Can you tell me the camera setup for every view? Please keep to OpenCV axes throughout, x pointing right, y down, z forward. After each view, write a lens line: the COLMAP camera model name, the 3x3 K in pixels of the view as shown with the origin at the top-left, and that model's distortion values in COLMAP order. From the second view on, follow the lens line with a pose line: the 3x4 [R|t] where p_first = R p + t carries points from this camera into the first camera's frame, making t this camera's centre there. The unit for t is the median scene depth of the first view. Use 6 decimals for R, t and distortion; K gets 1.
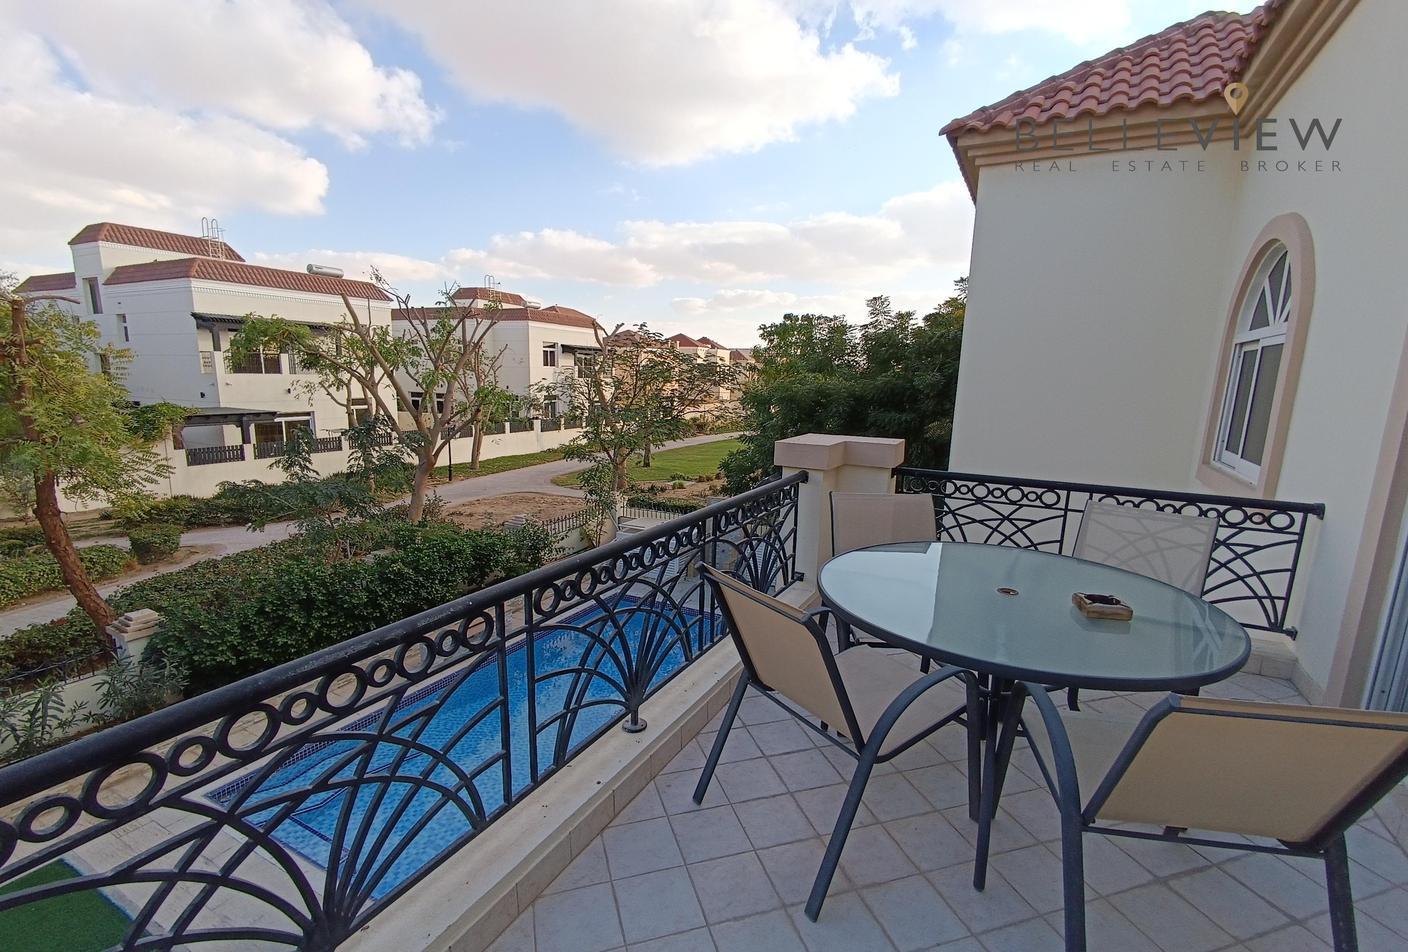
lens RADIAL K [[637.6, 0, 700.6], [0, 637.6, 468.1], [0, 0, 1]] dist [-0.001678, -0.000259]
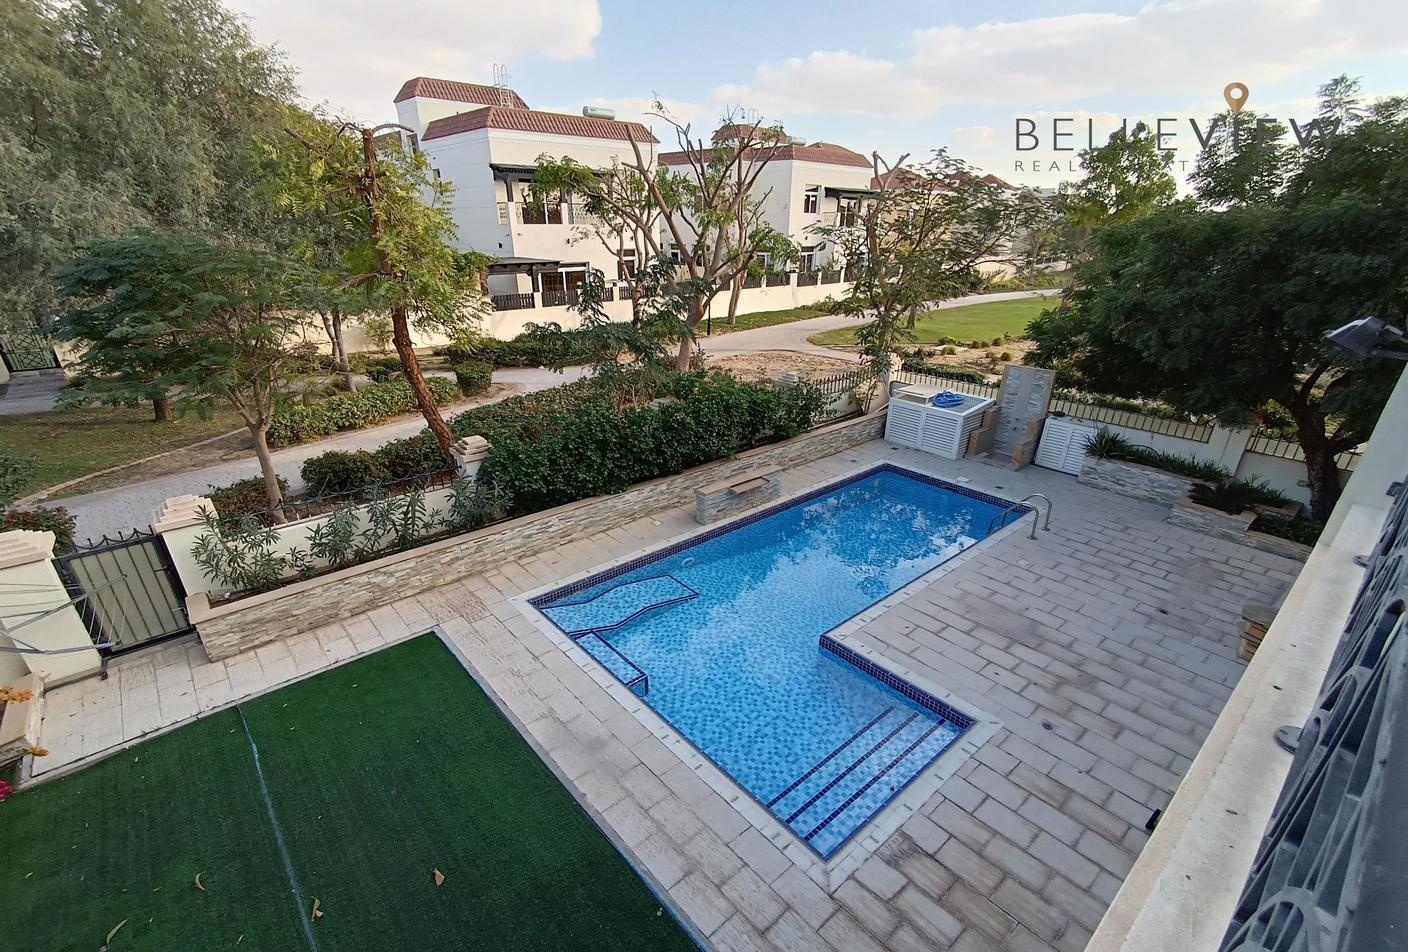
lens RADIAL K [[623.4, 0, 704.0], [0, 623.4, 476.0], [0, 0, 1]] dist [0.000336, -0.005284]
pose [[0.940030, 0.112743, -0.321920, -0.085704], [-0.037522, 0.972246, 0.230932, 0.014082], [0.339021, -0.205004, 0.918171, 0.072158]]
